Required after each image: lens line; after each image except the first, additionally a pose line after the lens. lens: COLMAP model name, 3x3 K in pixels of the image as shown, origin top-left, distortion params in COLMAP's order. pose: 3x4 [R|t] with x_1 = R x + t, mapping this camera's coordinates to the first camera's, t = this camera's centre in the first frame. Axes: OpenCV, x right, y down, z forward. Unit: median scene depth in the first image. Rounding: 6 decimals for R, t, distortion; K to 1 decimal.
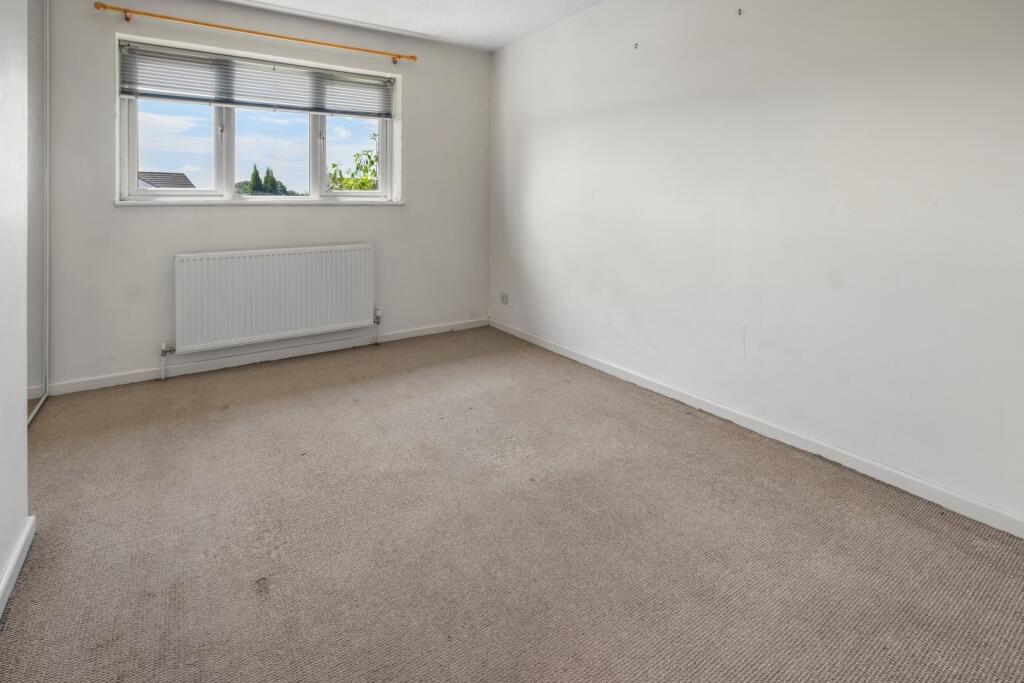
lens RADIAL K [[468.2, 0, 497.1], [0, 468.2, 339.0], [0, 0, 1]] dist [0.000132, -0.000530]
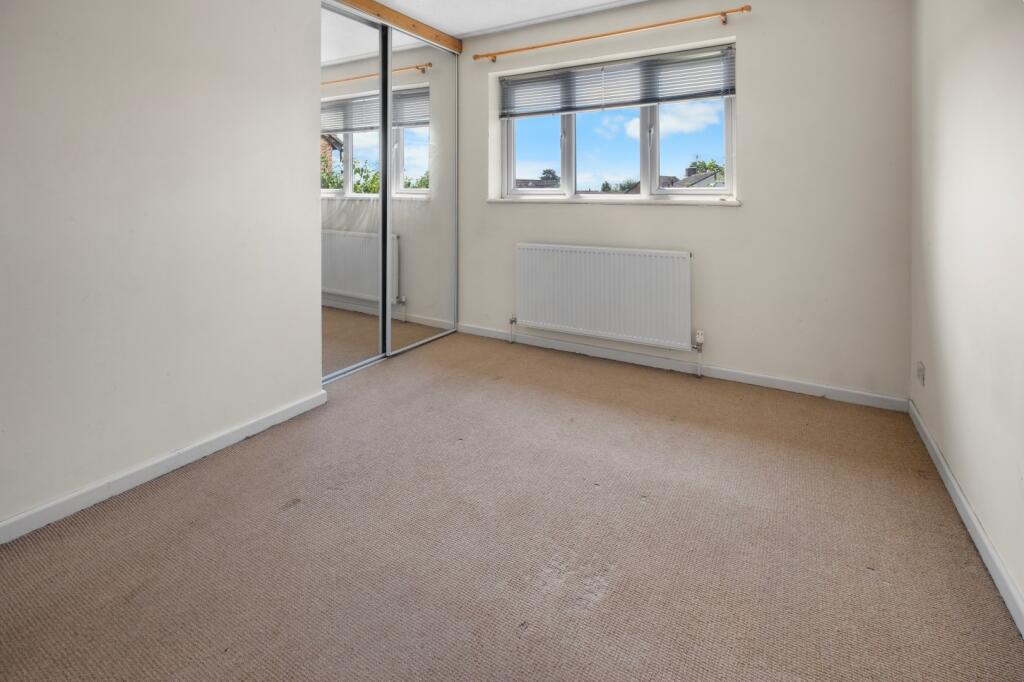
lens RADIAL K [[551.4, 0, 512.0], [0, 551.4, 341.0], [0, 0, 1]] dist [0.030376, 0.000339]
pose [[0.383408, 0.235363, -0.893086, 0.594005], [-0.267819, 0.953768, 0.136379, -0.118095], [0.883895, 0.186897, 0.428717, 0.385500]]
